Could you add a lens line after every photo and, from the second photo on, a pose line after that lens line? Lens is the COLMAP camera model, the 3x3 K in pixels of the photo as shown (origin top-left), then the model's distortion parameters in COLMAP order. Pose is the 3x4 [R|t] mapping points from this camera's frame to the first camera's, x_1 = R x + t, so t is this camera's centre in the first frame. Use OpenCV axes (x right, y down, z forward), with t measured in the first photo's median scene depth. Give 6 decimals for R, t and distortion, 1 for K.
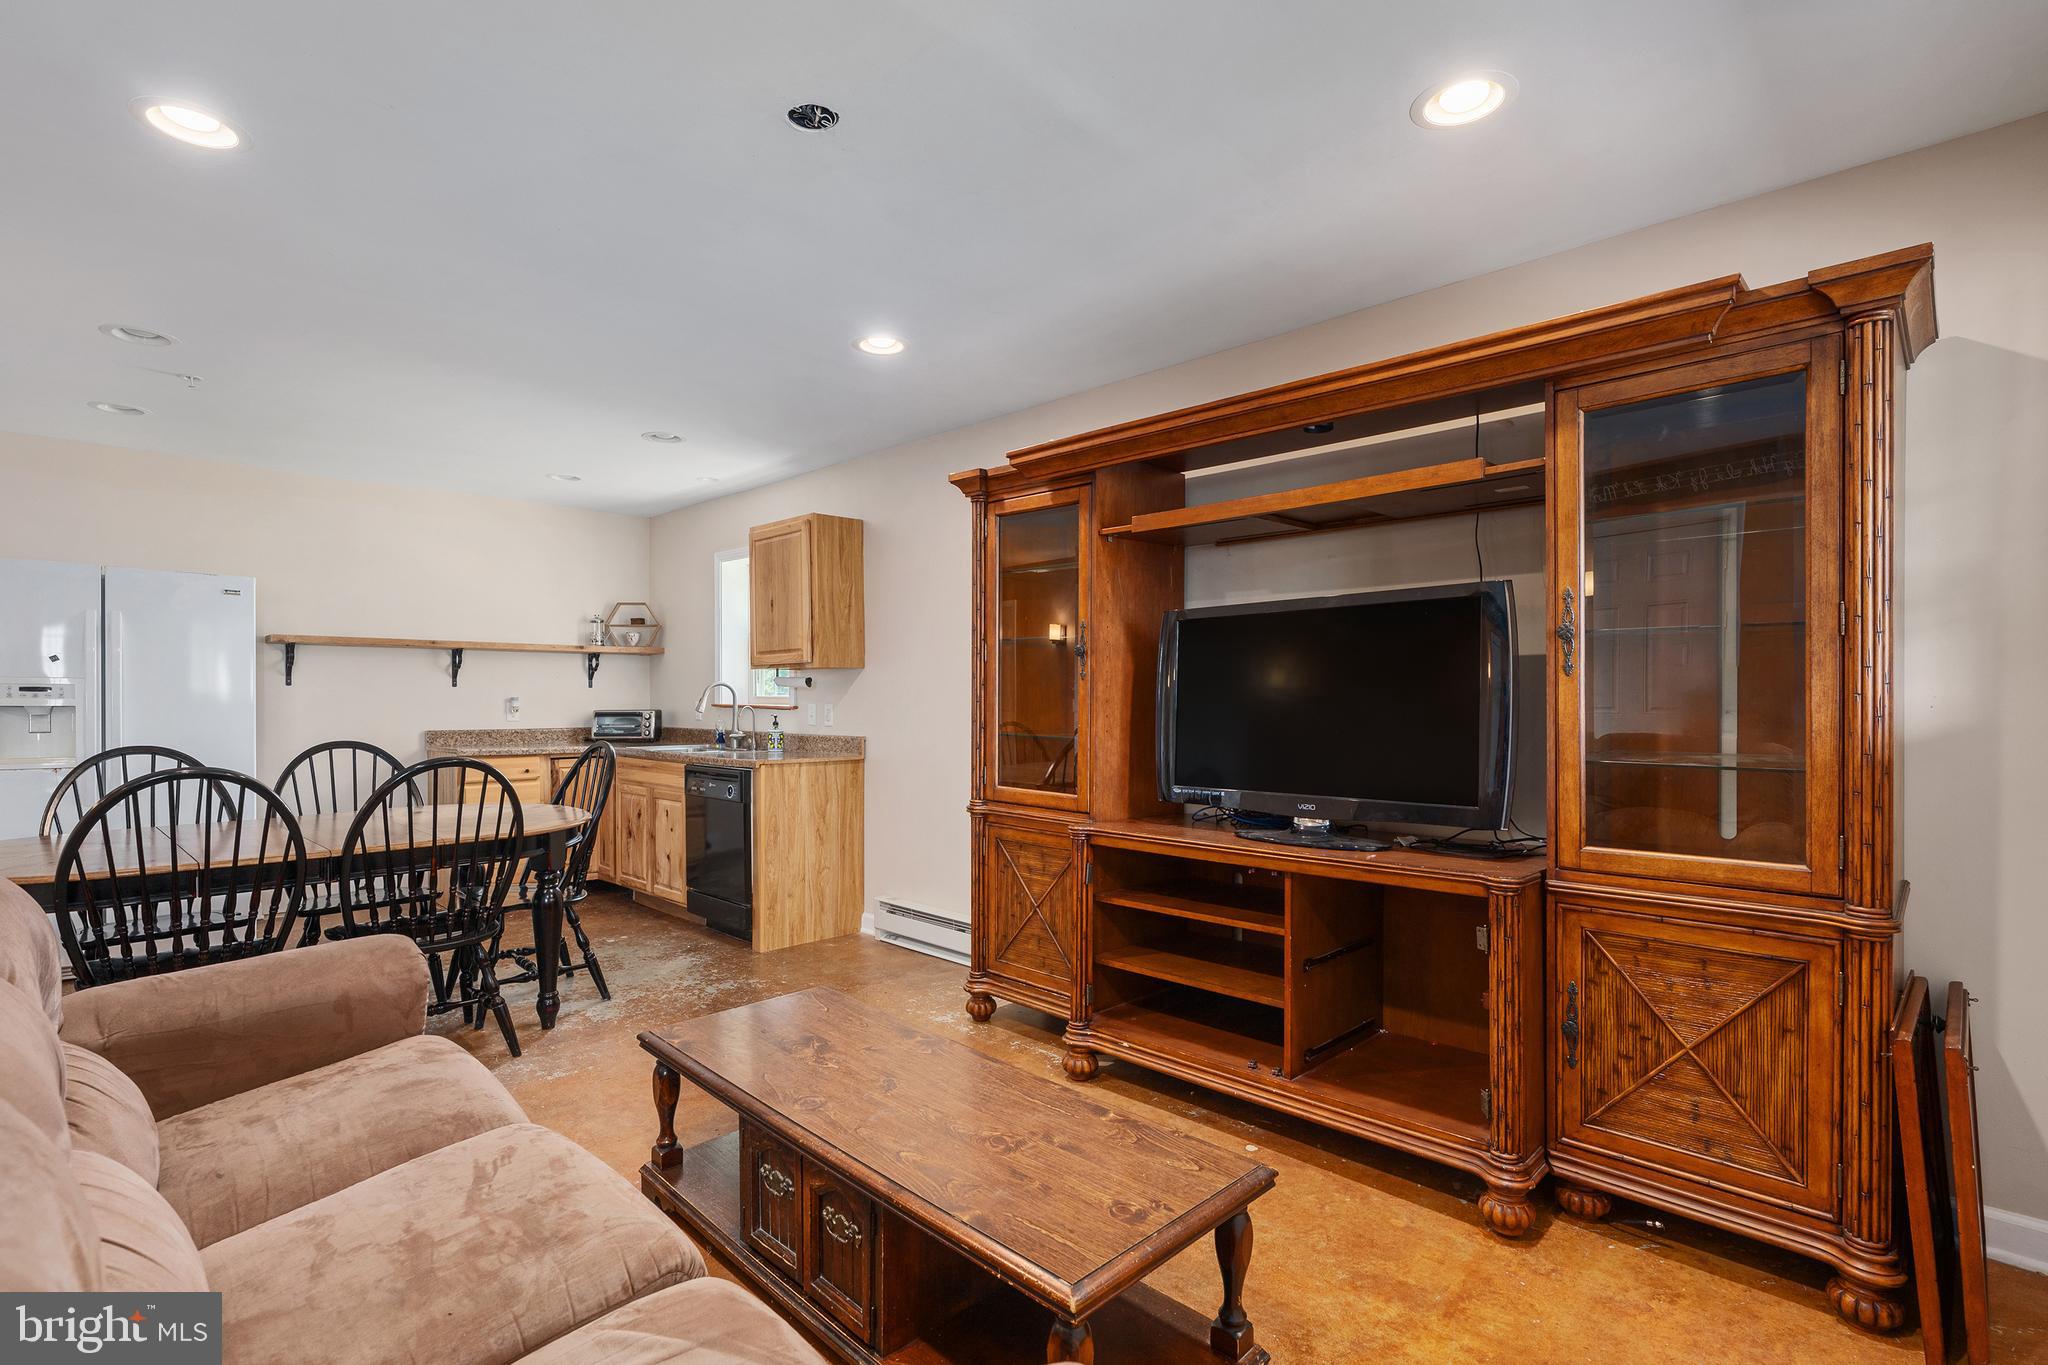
lens RADIAL K [[955.8, 0, 1019.1], [0, 955.8, 706.6], [0, 0, 1]] dist [-0.001124, 0.000118]
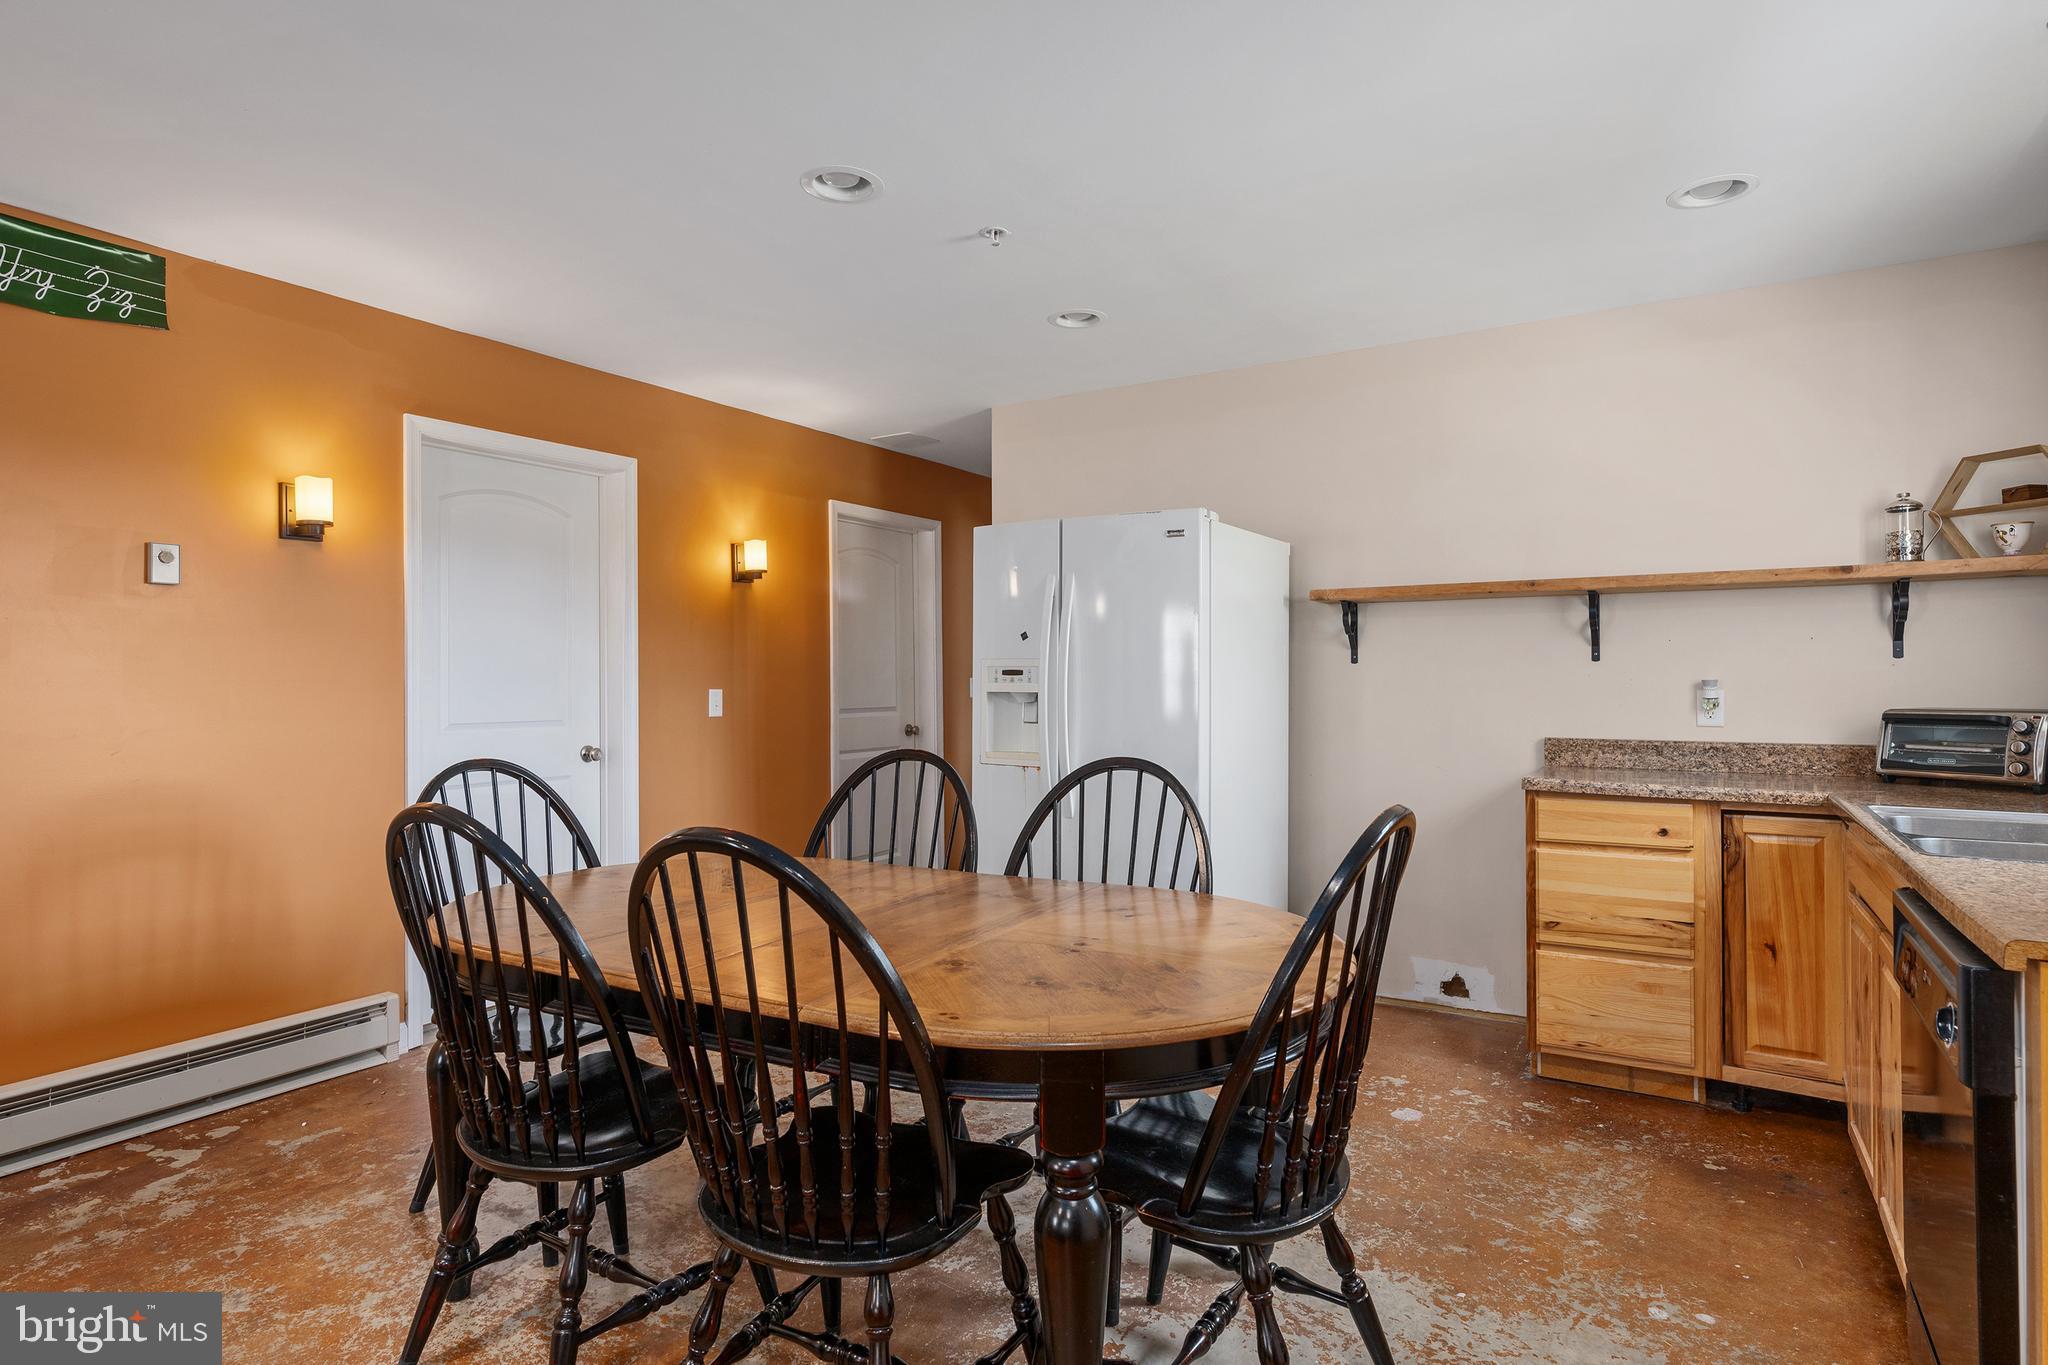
lens RADIAL K [[1104.6, 0, 1023.9], [0, 1104.6, 675.7], [0, 0, 1]] dist [-0.000125, -0.000282]
pose [[0.233615, -0.003630, -0.972322, -0.049748], [-0.005652, 0.999971, -0.005091, -0.008058], [0.972313, 0.006685, 0.233588, 0.605558]]
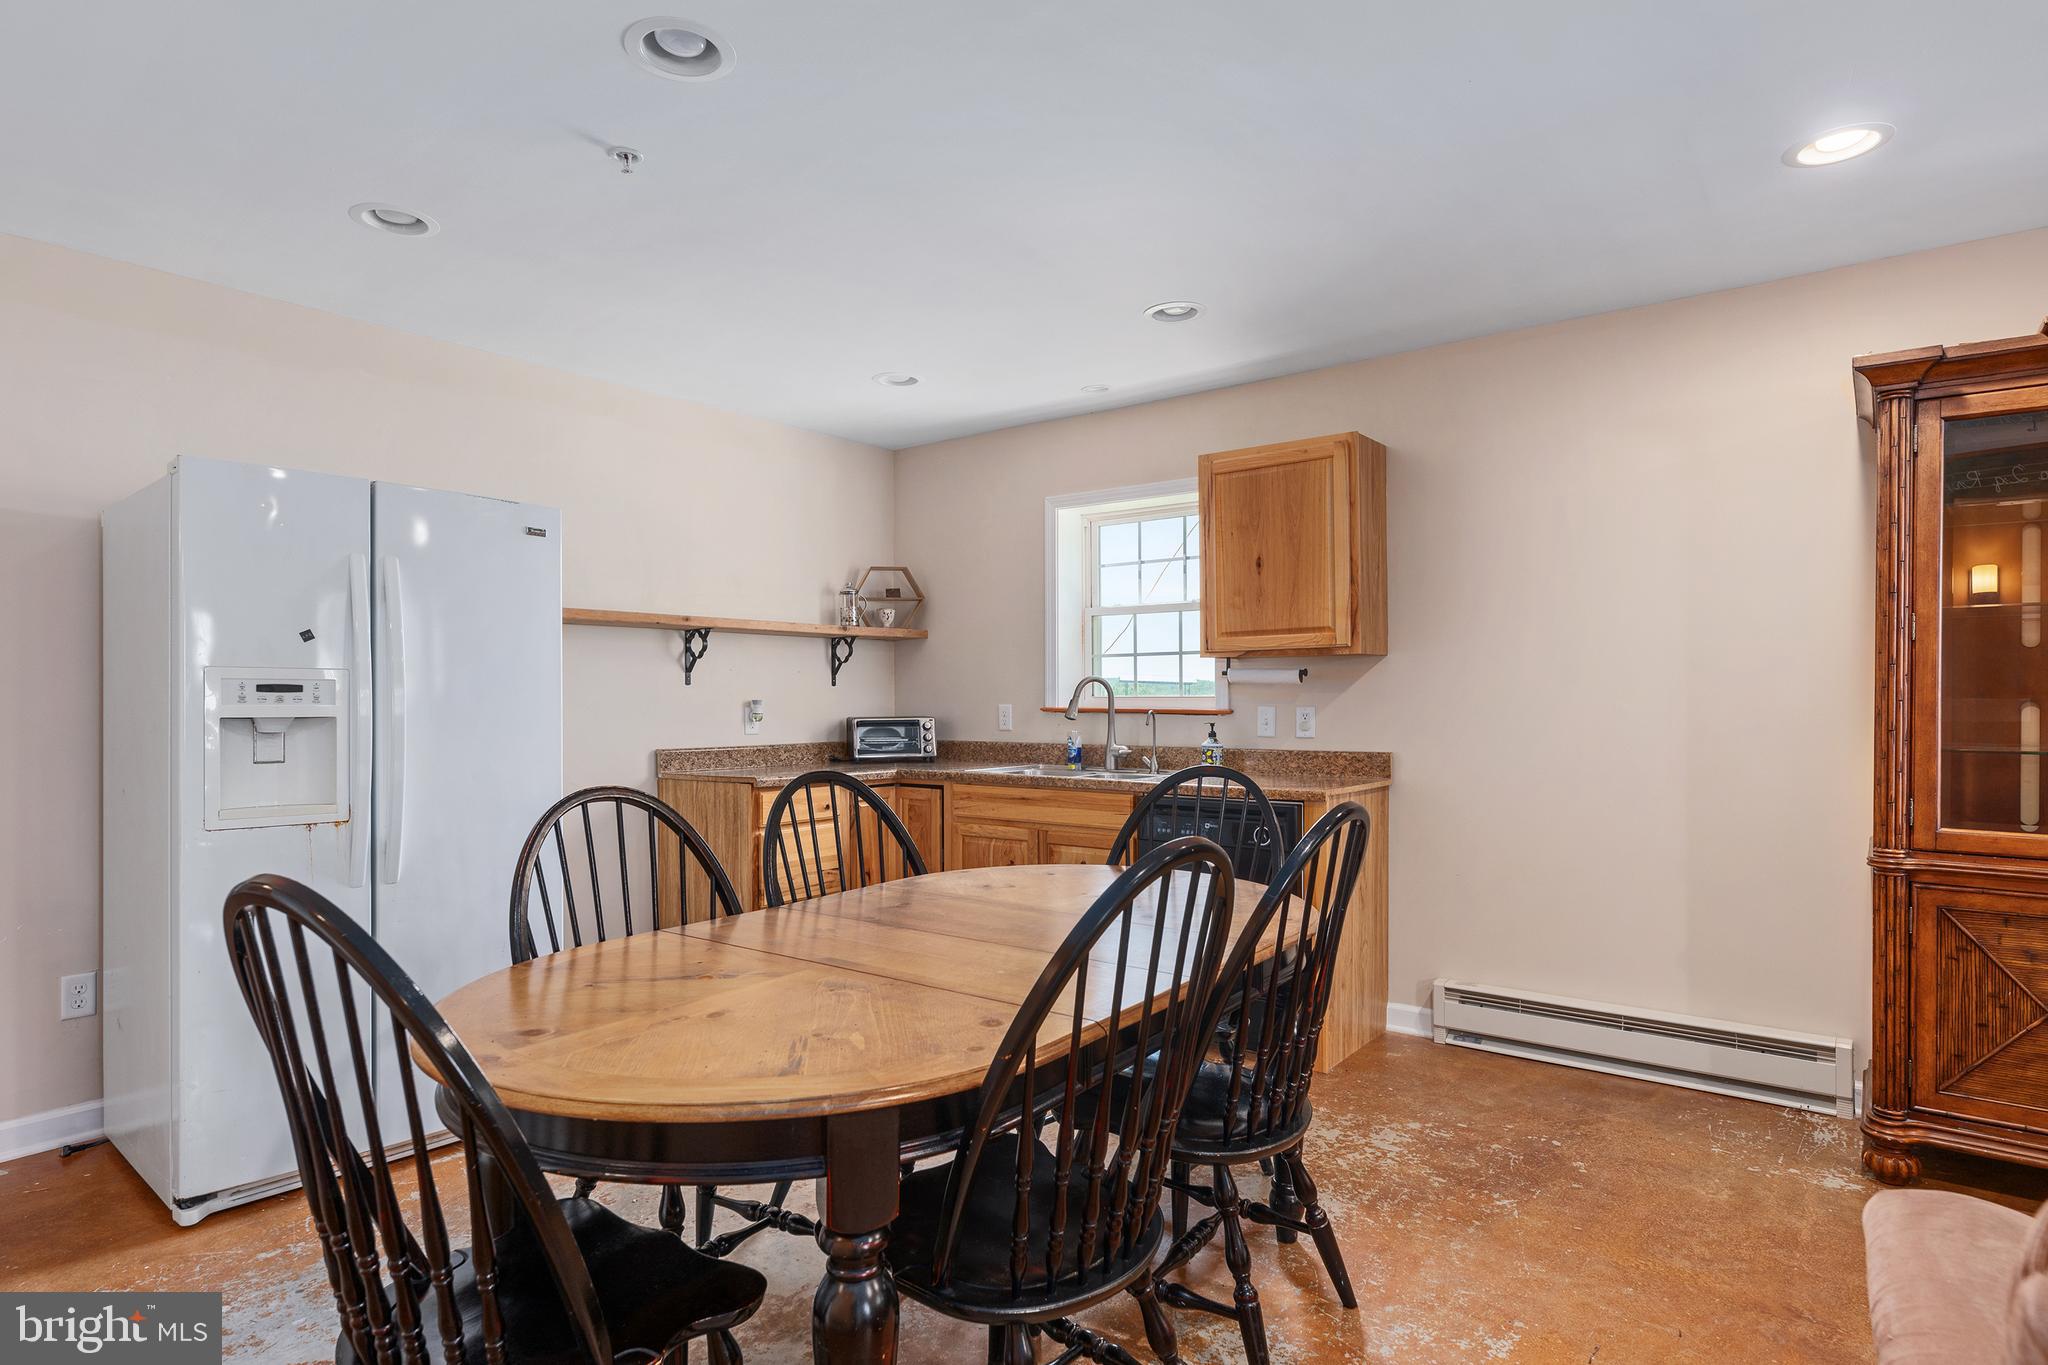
lens RADIAL K [[1093.7, 0, 1019.4], [0, 1093.7, 700.9], [0, 0, 1]] dist [-0.001190, -0.000640]
pose [[0.993202, -0.005095, 0.116290, -0.514015], [0.006005, 0.999954, -0.007479, -0.002138], [-0.116246, 0.008127, 0.993187, 0.223988]]
